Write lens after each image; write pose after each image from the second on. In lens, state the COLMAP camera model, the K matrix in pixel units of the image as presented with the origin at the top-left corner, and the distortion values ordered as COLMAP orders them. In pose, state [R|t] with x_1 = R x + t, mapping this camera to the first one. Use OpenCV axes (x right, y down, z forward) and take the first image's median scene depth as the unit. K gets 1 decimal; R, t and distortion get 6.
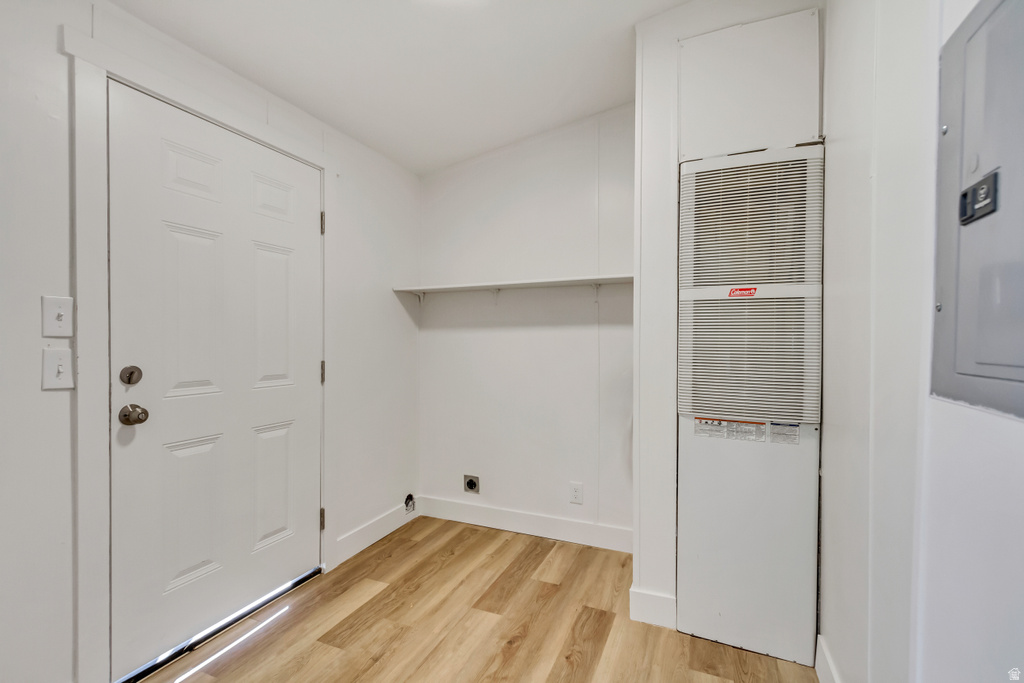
lens RADIAL K [[476.2, 0, 489.9], [0, 476.2, 366.1], [0, 0, 1]] dist [0.000753, -0.000816]
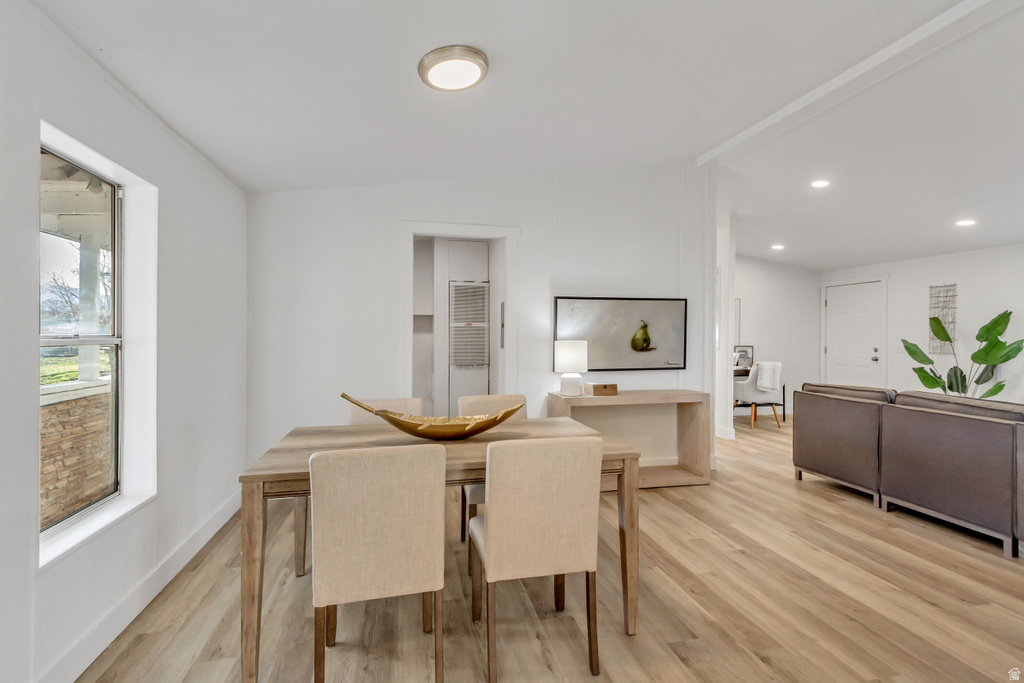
lens RADIAL K [[476.2, 0, 512.8], [0, 476.2, 338.0], [0, 0, 1]] dist [0.000753, -0.000816]
pose [[0.795963, -0.002199, 0.605342, -1.155670], [0.007847, 0.999947, -0.006686, -0.041102], [-0.605295, 0.010072, 0.795938, -1.705877]]
